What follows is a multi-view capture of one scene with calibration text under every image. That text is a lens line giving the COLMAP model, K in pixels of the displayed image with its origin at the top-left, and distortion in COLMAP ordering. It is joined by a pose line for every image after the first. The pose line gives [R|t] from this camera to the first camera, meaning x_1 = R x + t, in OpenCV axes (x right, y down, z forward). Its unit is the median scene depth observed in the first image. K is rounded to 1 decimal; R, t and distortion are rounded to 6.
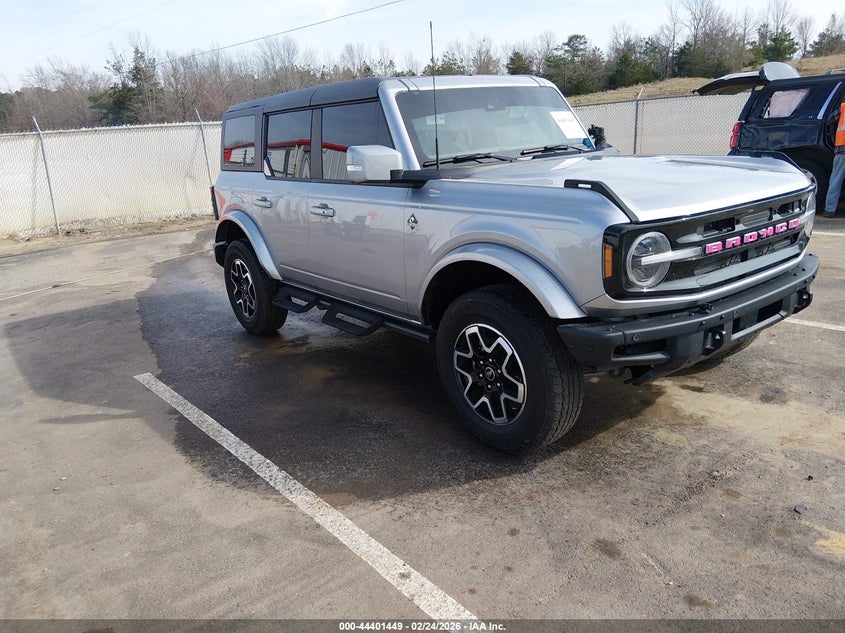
lens RADIAL K [[645.6, 0, 422.5], [0, 645.6, 316.5], [0, 0, 1]] dist [0.099490, -0.202228]
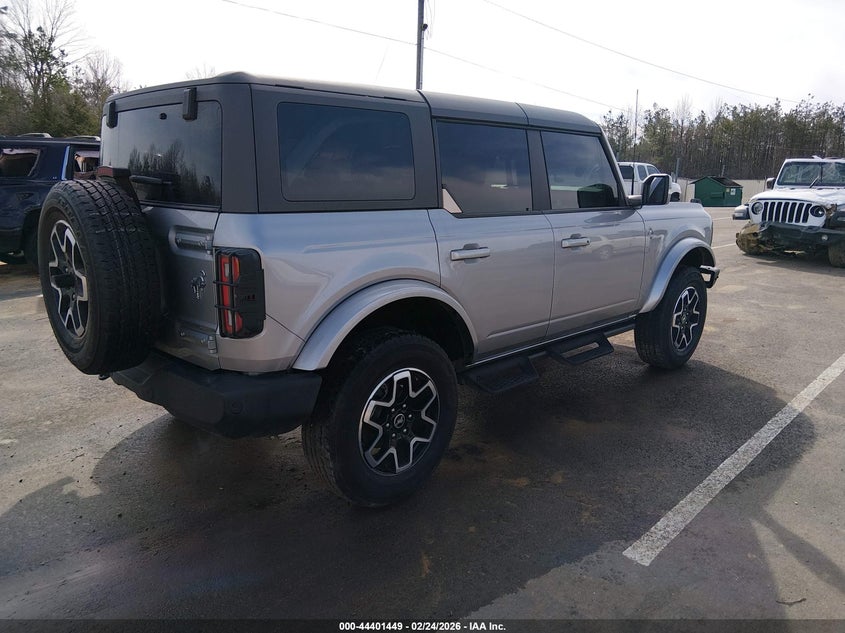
lens RADIAL K [[645.6, 0, 422.5], [0, 645.6, 316.5], [0, 0, 1]] dist [0.099490, -0.202228]
pose [[-0.141567, -0.161089, 0.976734, -1.102602], [0.256798, 0.946918, 0.193392, -0.314947], [-0.956041, 0.278201, -0.092685, 1.405577]]
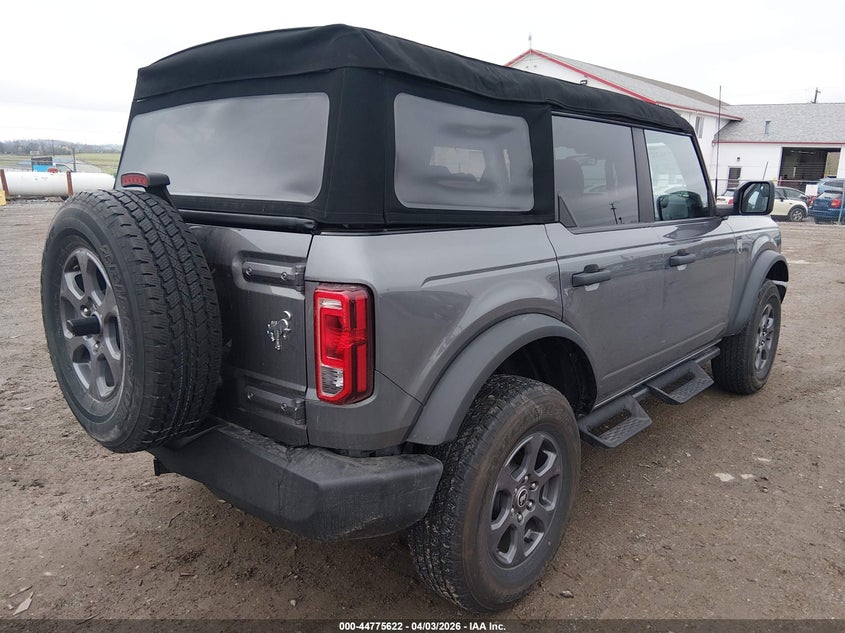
lens RADIAL K [[645.6, 0, 422.5], [0, 645.6, 316.5], [0, 0, 1]] dist [0.099490, -0.202228]
pose [[-0.197206, -0.141284, 0.970128, -0.912973], [0.263637, 0.945466, 0.191284, -0.349892], [-0.944248, 0.293484, -0.149204, 1.518102]]
